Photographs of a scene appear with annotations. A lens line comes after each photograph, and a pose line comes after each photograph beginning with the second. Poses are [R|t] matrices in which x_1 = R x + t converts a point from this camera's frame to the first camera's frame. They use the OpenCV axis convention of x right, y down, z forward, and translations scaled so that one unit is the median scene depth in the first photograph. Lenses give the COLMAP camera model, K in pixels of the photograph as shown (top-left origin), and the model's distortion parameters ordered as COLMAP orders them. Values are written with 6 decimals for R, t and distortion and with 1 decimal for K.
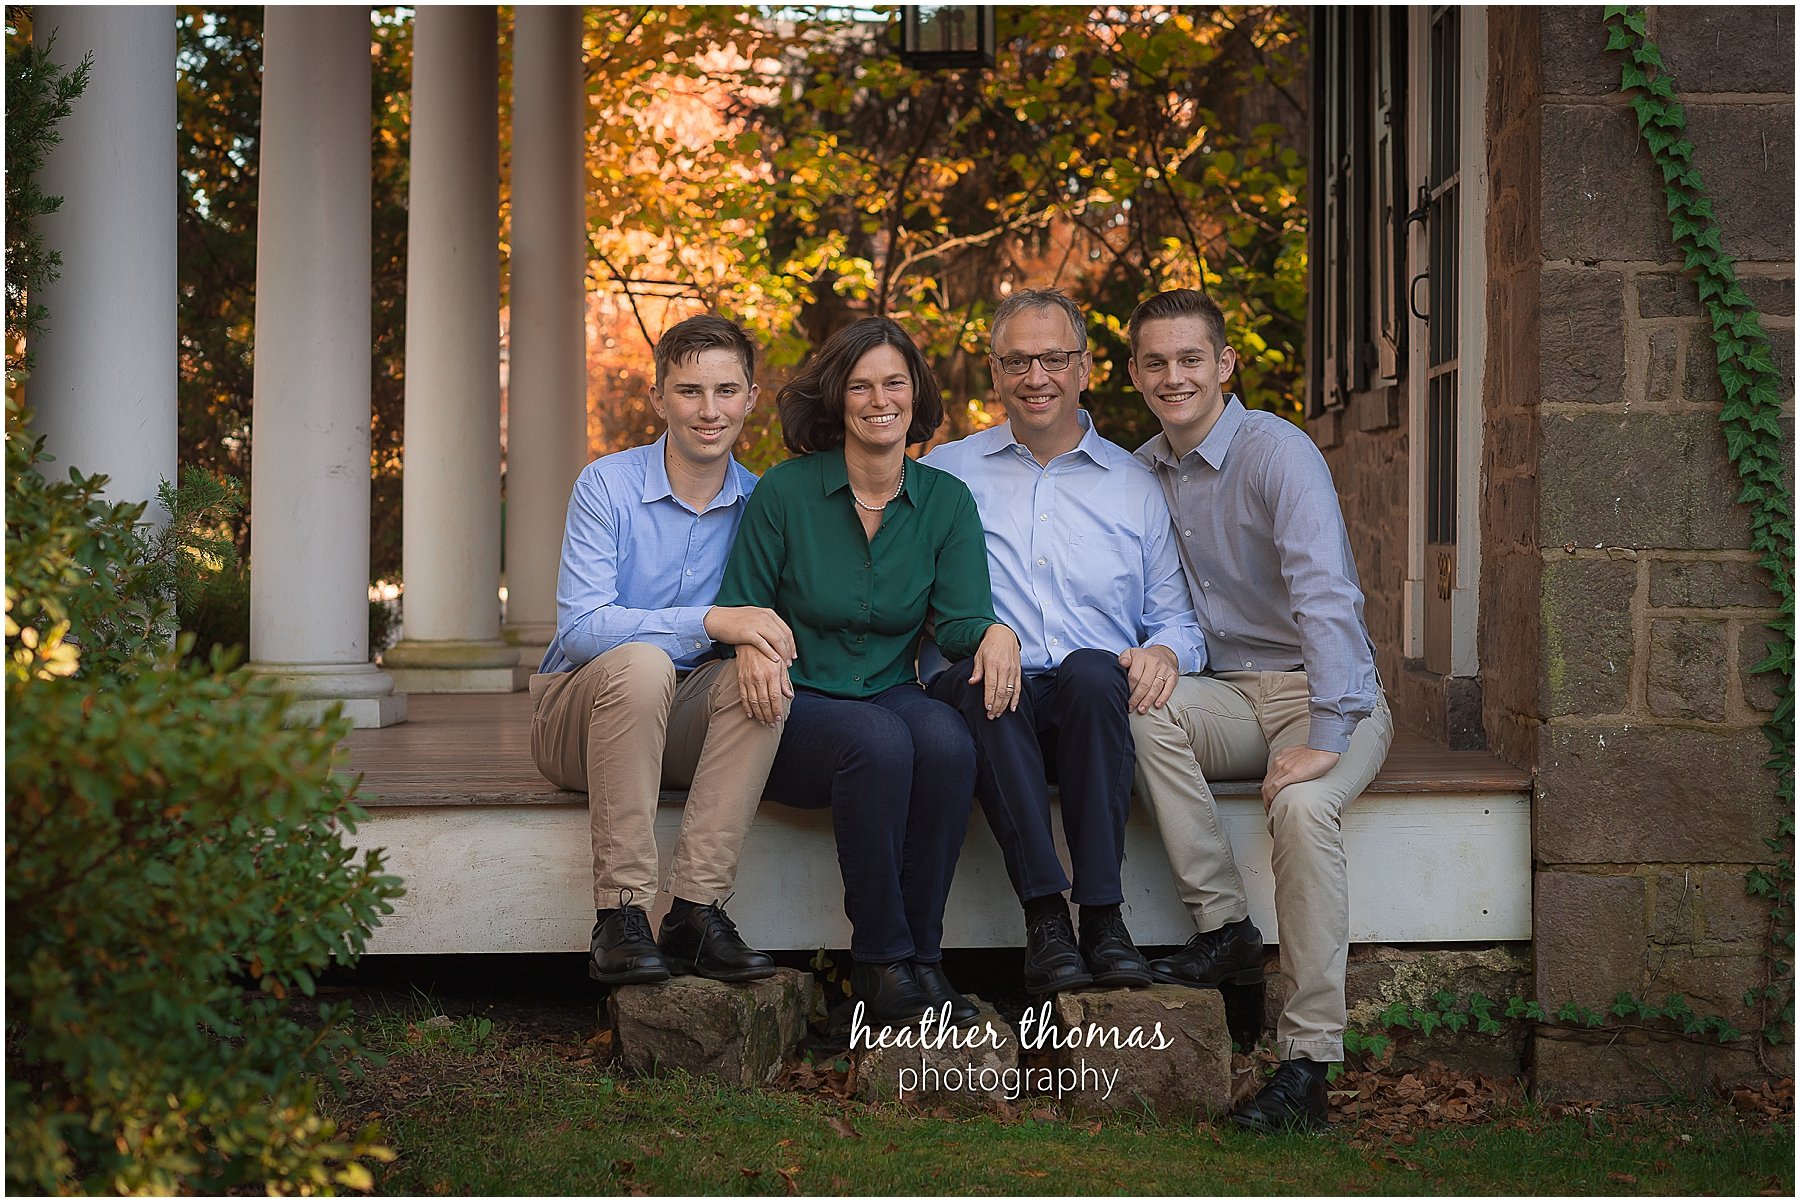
lens RADIAL K [[4448.2, 0, 900.0], [0, 4448.2, 601.0], [0, 0, 1]] dist [-0.026793, -0.112612]
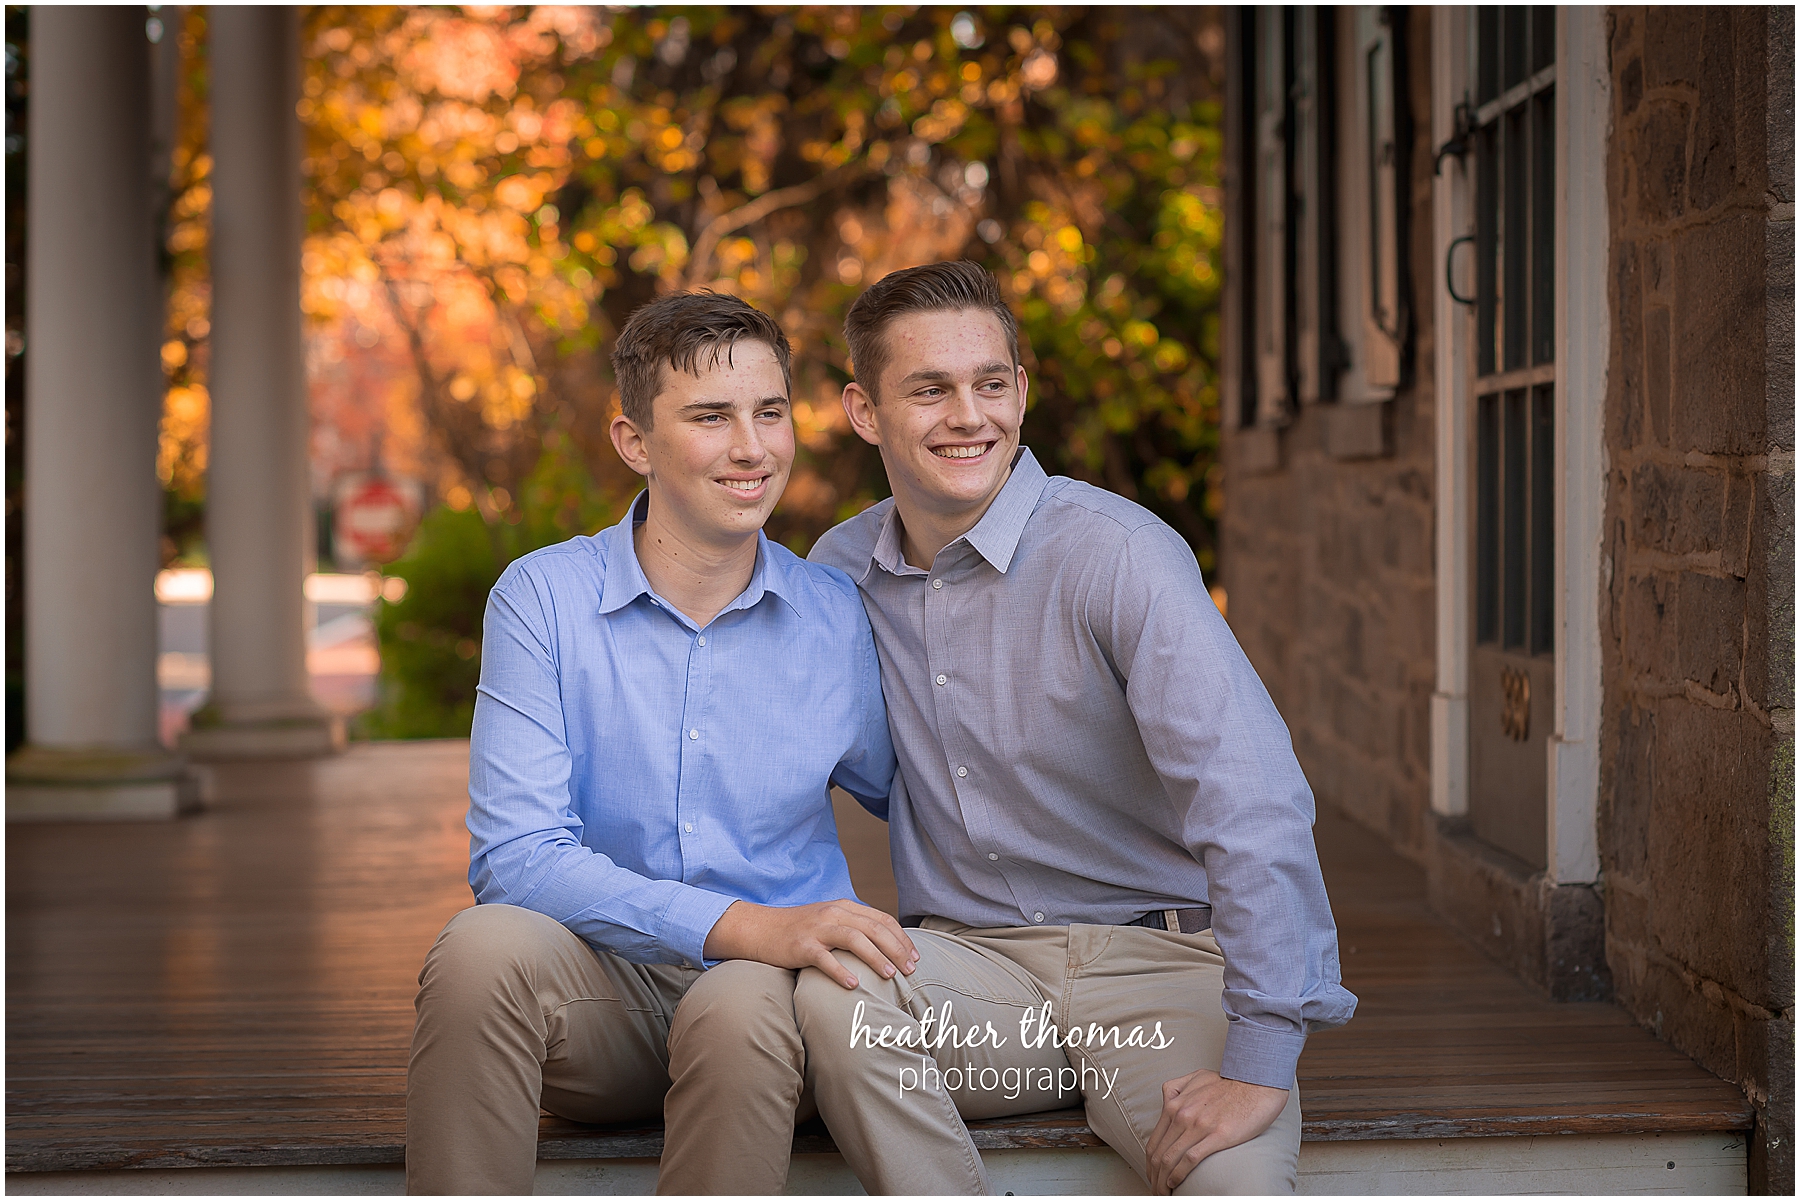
lens RADIAL K [[4354.6, 0, 900.0], [0, 4354.6, 600.5], [0, 0, 1]] dist [0.239363, -0.341147]
pose [[0.999396, -0.007377, 0.033964, 0.011051], [0.007186, 0.999958, 0.005735, -0.023561], [-0.034005, -0.005487, 0.999407, 0.349418]]
